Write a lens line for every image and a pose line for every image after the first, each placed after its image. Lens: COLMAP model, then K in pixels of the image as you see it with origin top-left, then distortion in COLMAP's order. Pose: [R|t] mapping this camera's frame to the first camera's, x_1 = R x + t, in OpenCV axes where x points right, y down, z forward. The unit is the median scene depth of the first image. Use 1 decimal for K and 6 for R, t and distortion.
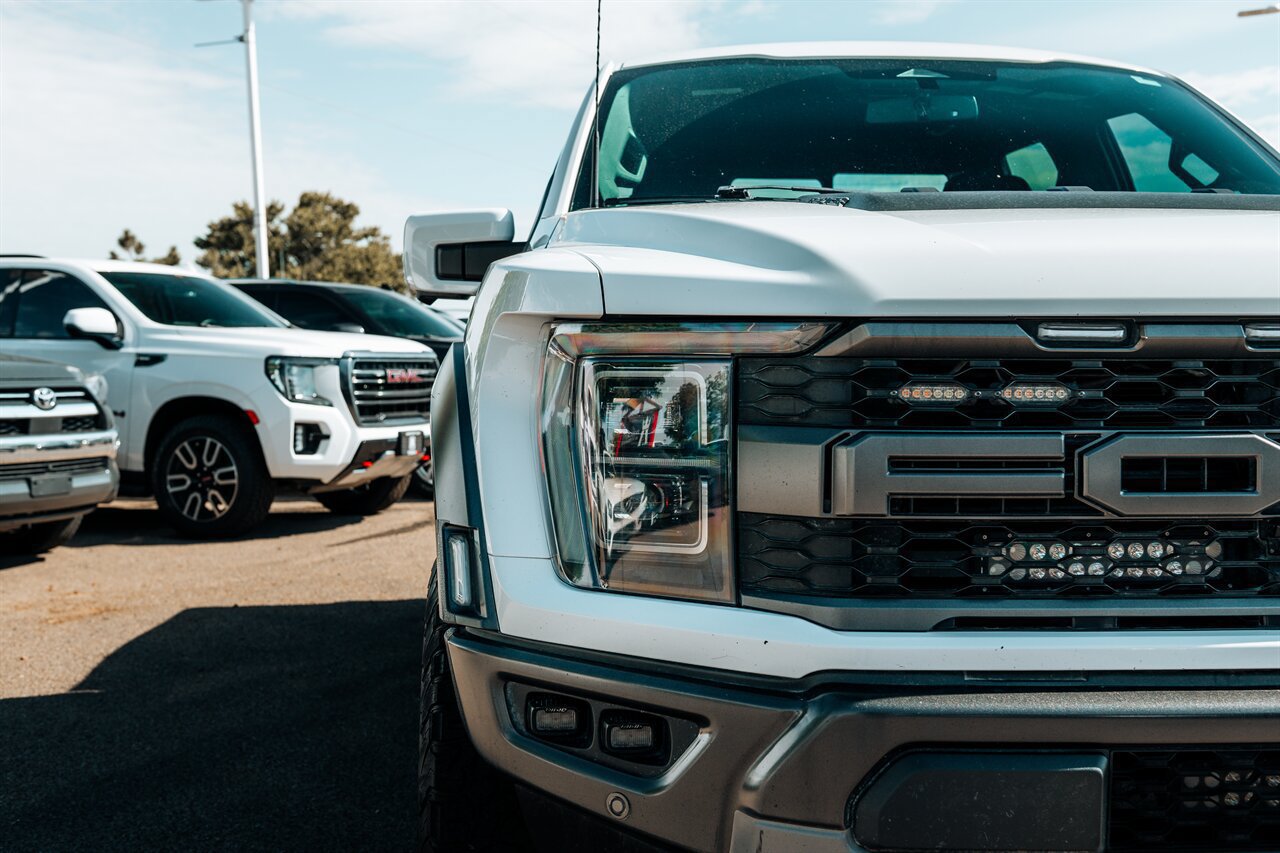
lens RADIAL K [[1523.3, 0, 658.4], [0, 1523.3, 426.1], [0, 0, 1]] dist [0.015062, 0.047105]
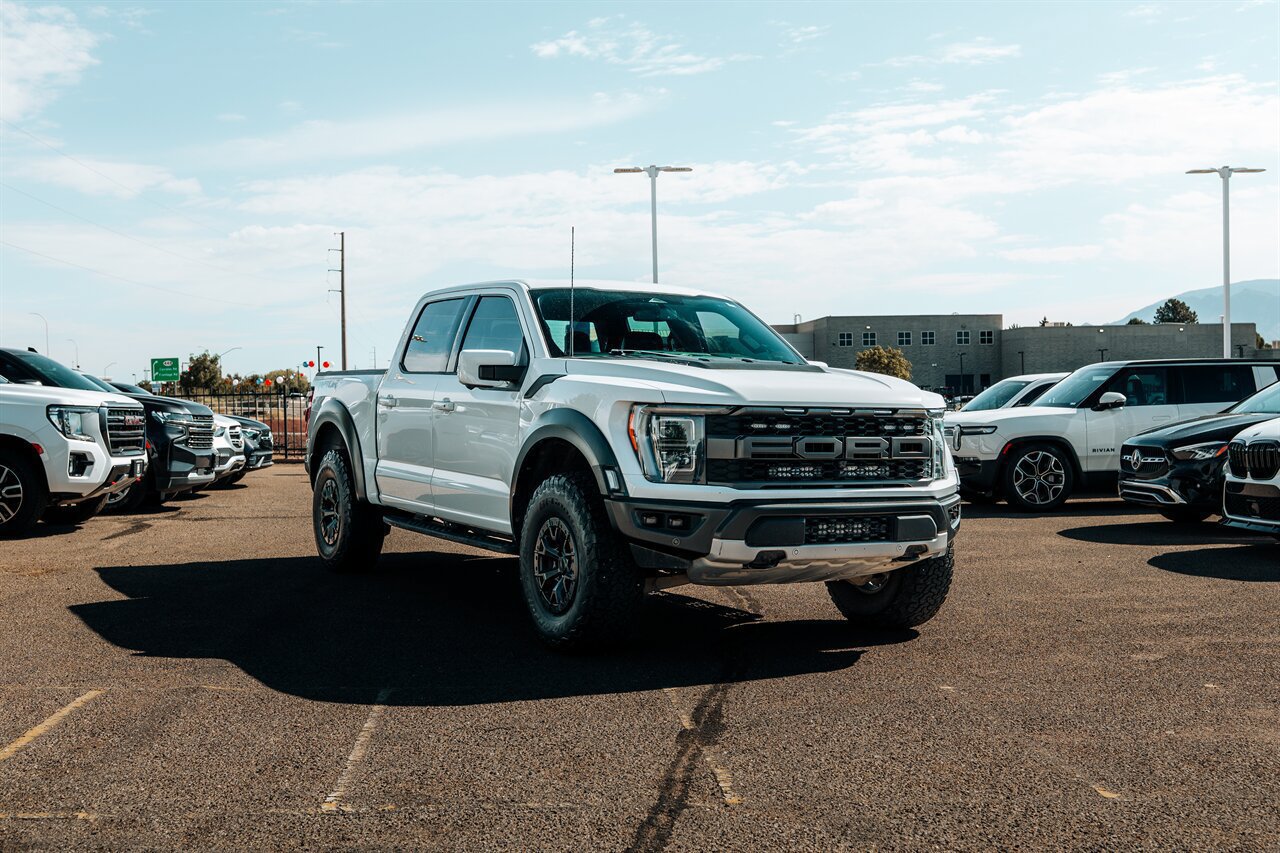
lens RADIAL K [[1401.3, 0, 640.0], [0, 1401.3, 426.5], [0, 0, 1]] dist [0.006950, -0.019160]
pose [[0.910388, 0.010197, 0.413630, -0.305555], [0.003704, 0.999455, -0.032790, 0.018569], [-0.413739, 0.031384, 0.909854, -0.406387]]
